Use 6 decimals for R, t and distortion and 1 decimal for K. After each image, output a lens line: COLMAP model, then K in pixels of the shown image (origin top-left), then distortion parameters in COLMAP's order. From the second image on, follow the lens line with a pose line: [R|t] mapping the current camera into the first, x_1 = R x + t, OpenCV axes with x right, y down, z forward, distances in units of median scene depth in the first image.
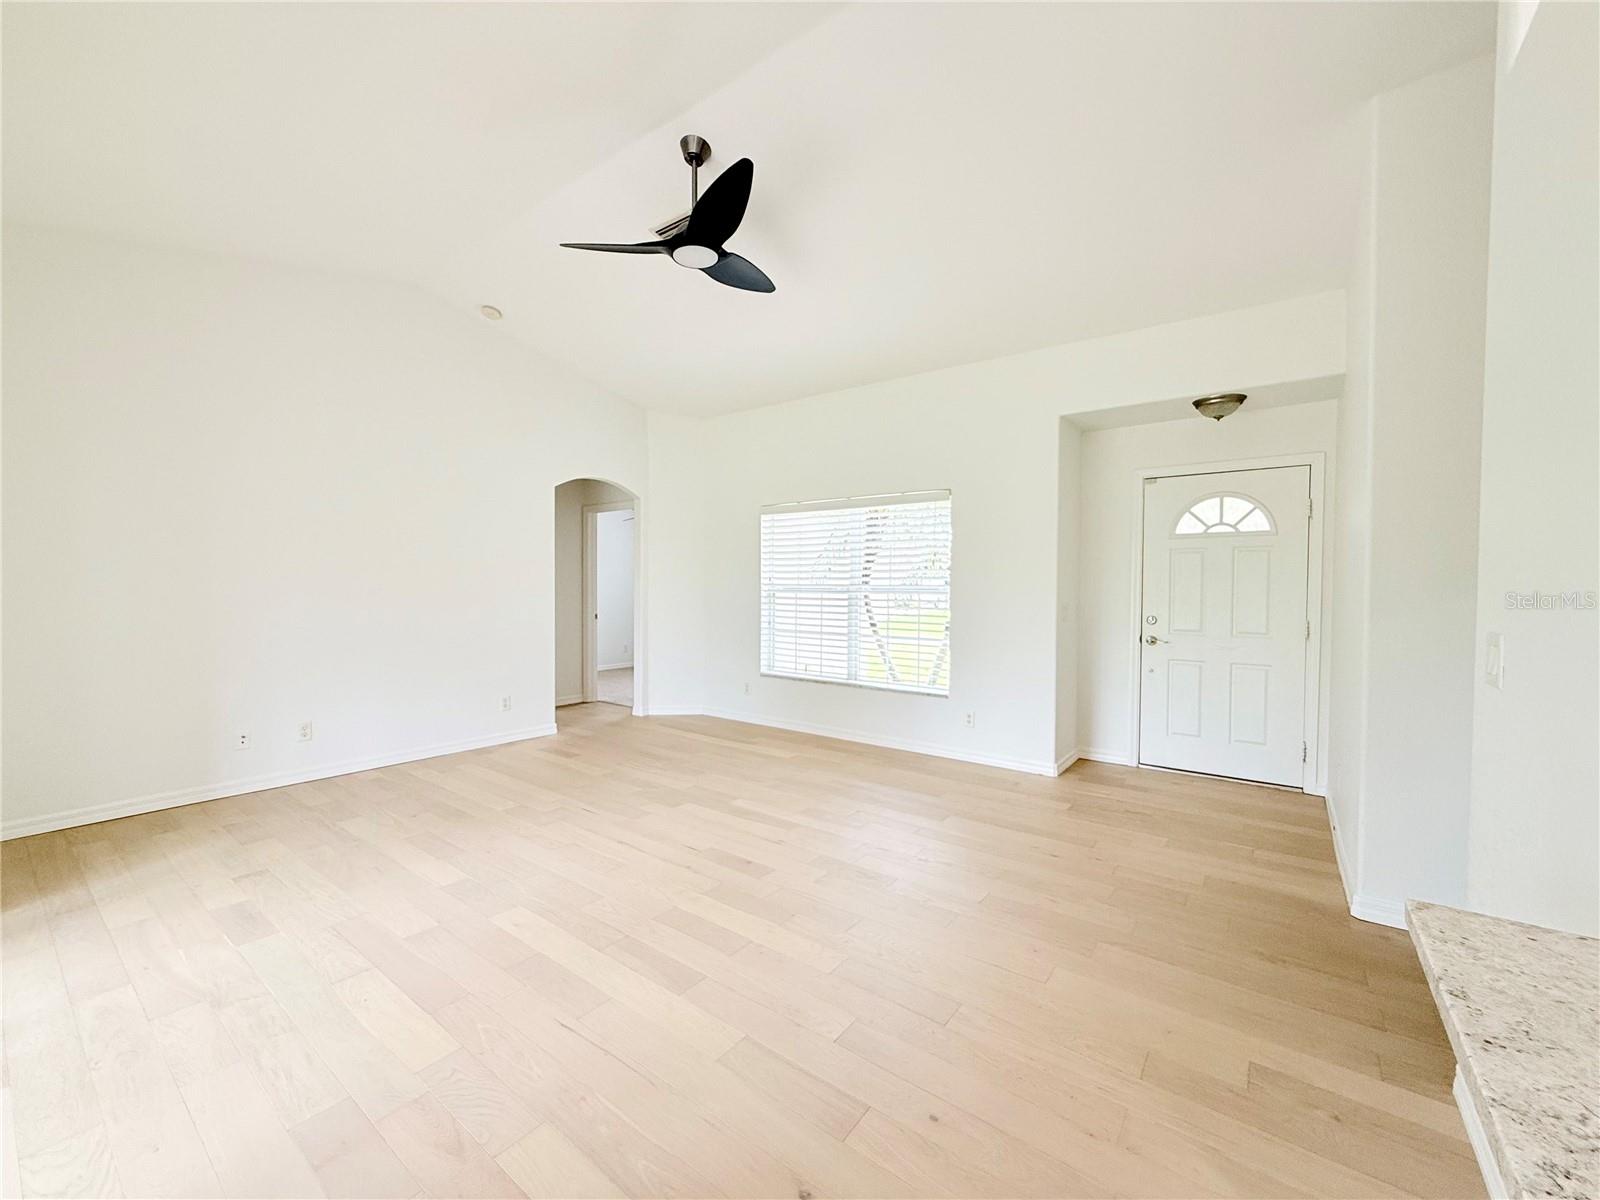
lens RADIAL K [[643.7, 0, 800.0], [0, 643.7, 600.0], [0, 0, 1]] dist [0.000786, 0.000389]
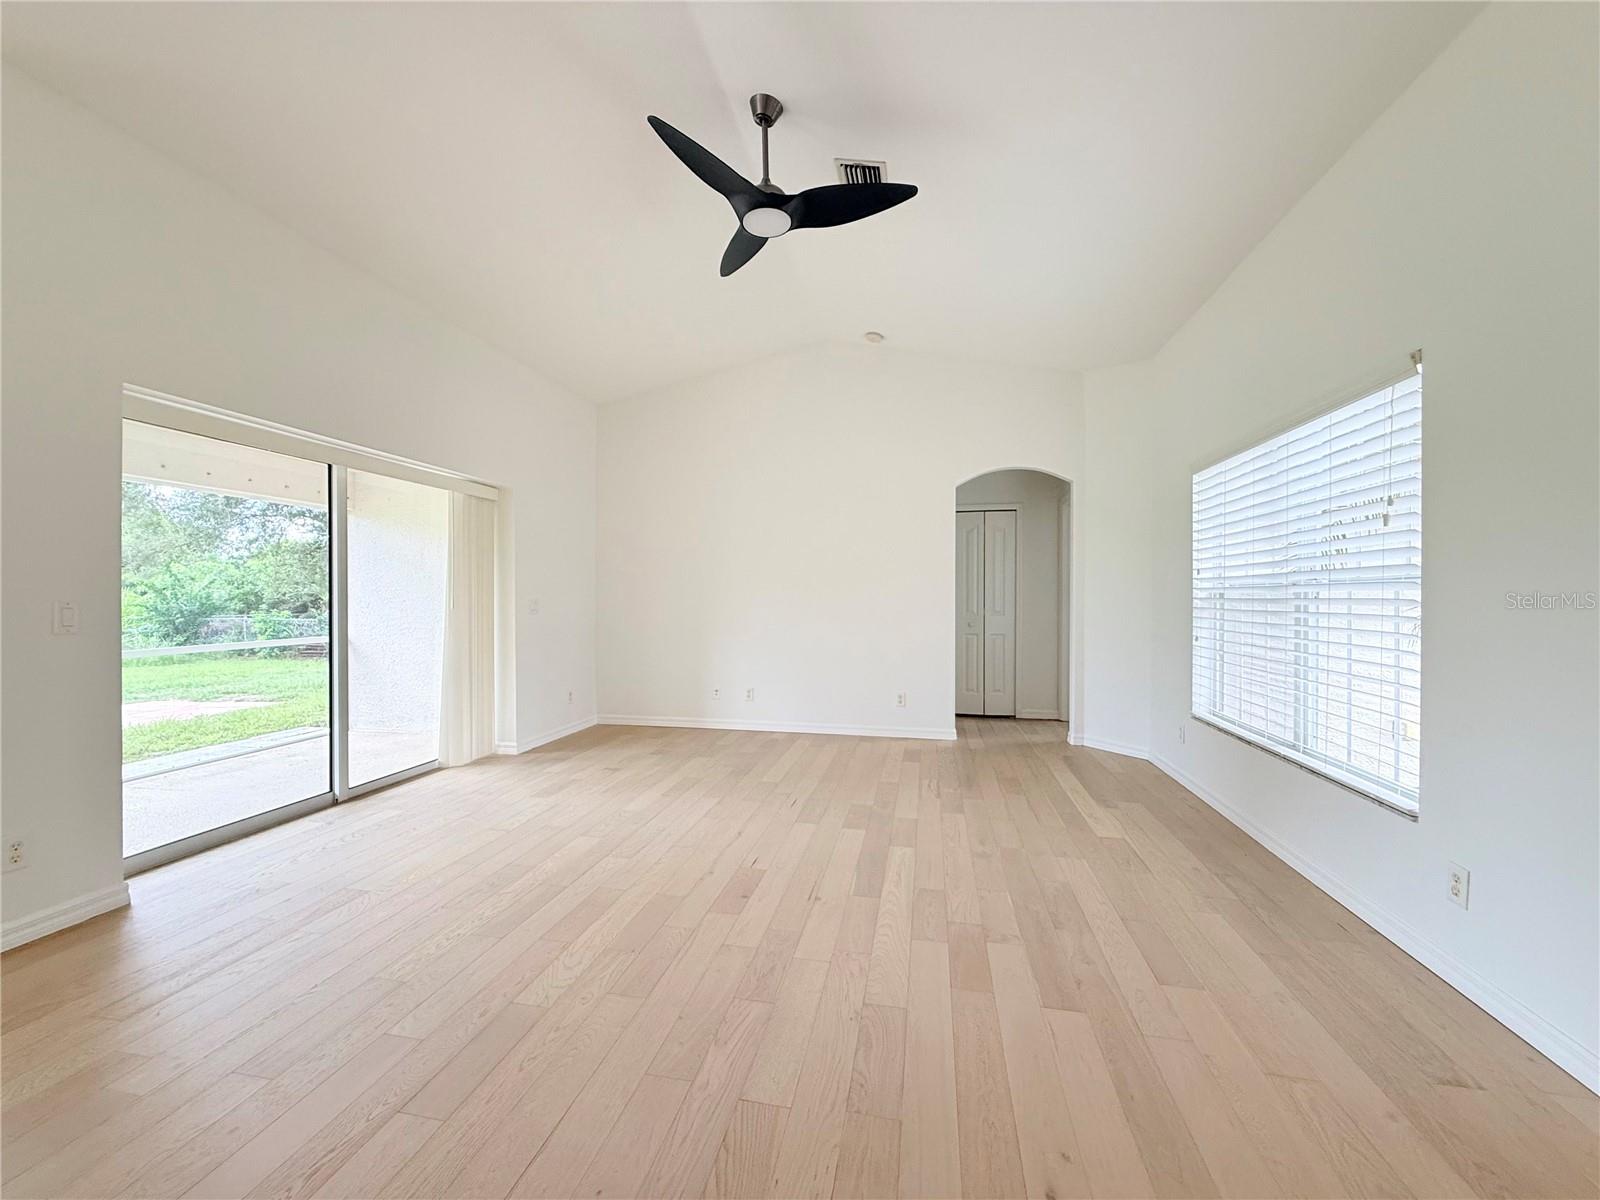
lens RADIAL K [[643.7, 0, 800.0], [0, 643.7, 600.0], [0, 0, 1]] dist [0.000786, 0.000389]
pose [[0.431880, -0.001234, -0.901930, 0.469879], [-0.017771, 0.999793, -0.009877, 0.012915], [0.901756, 0.020294, 0.431768, 0.445570]]
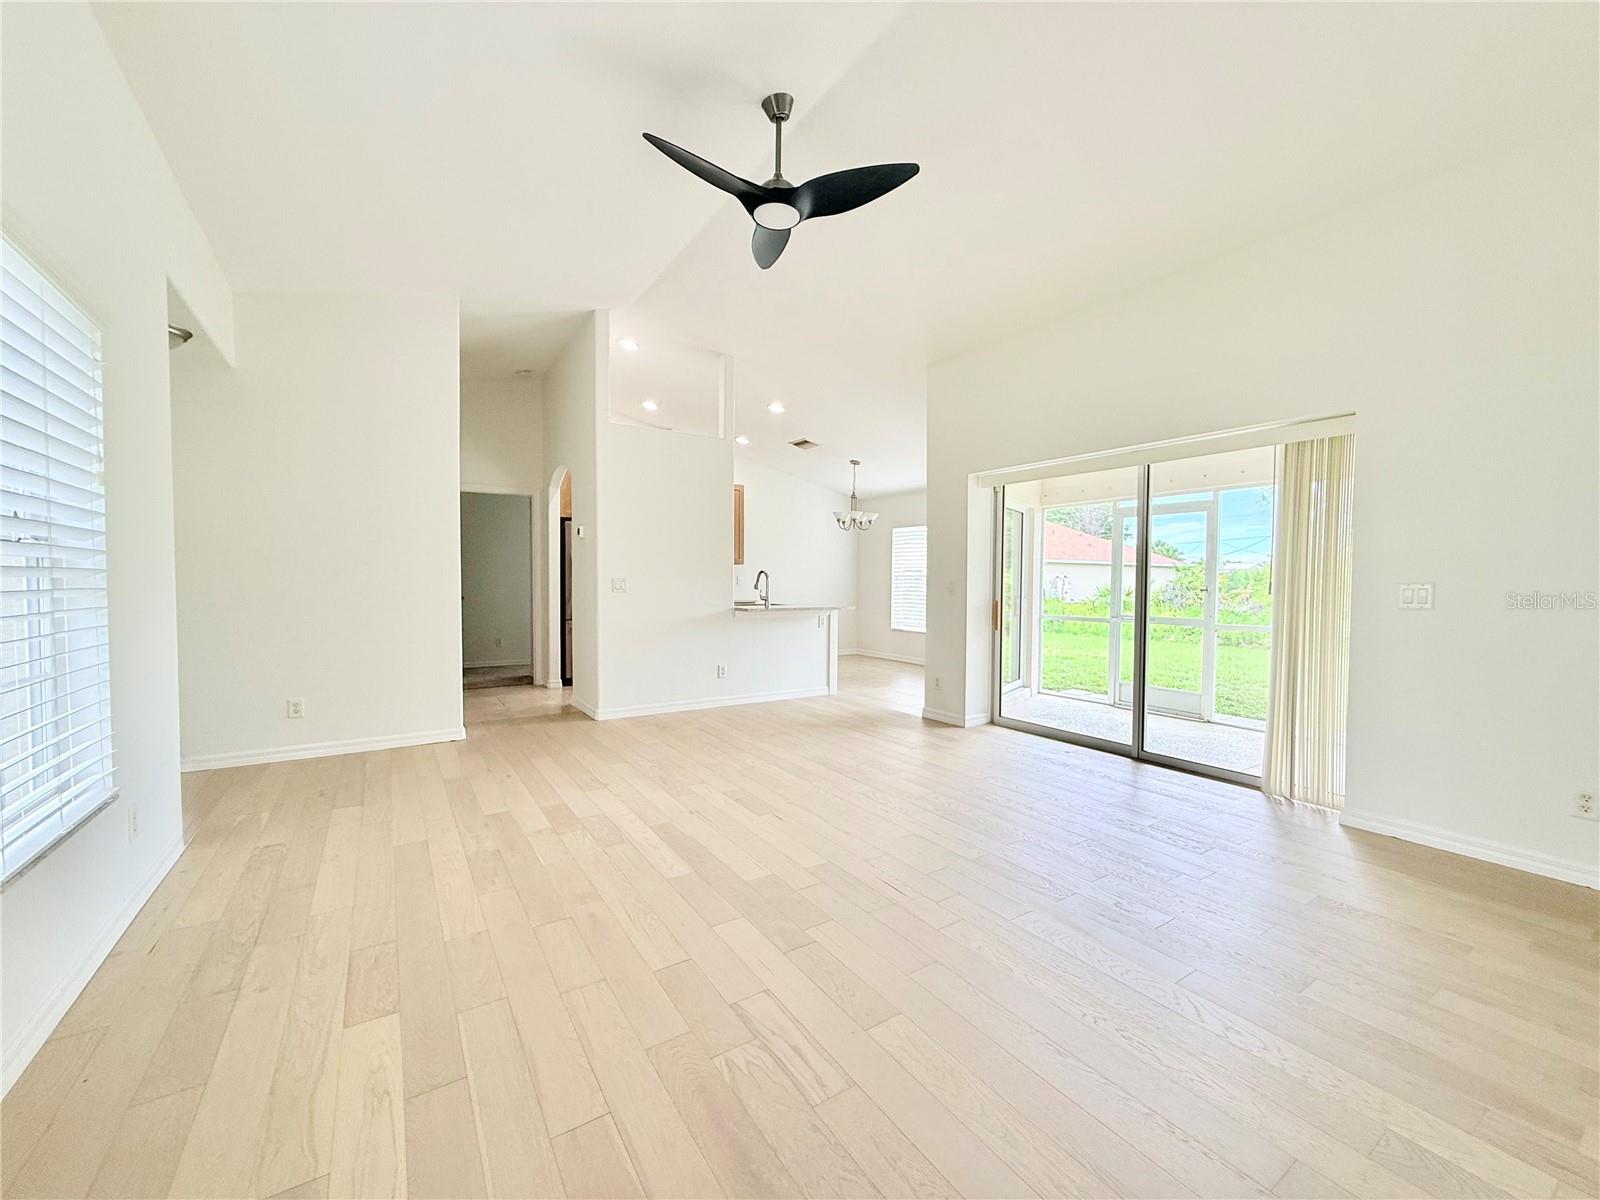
lens RADIAL K [[637.2, 0, 800.0], [0, 637.2, 600.0], [0, 0, 1]] dist [-0.000126, 0.000072]
pose [[-0.940188, -0.023610, 0.339837, -0.361832], [-0.005565, 0.998527, 0.053977, -0.006370], [-0.340611, 0.048857, -0.938934, 1.301431]]
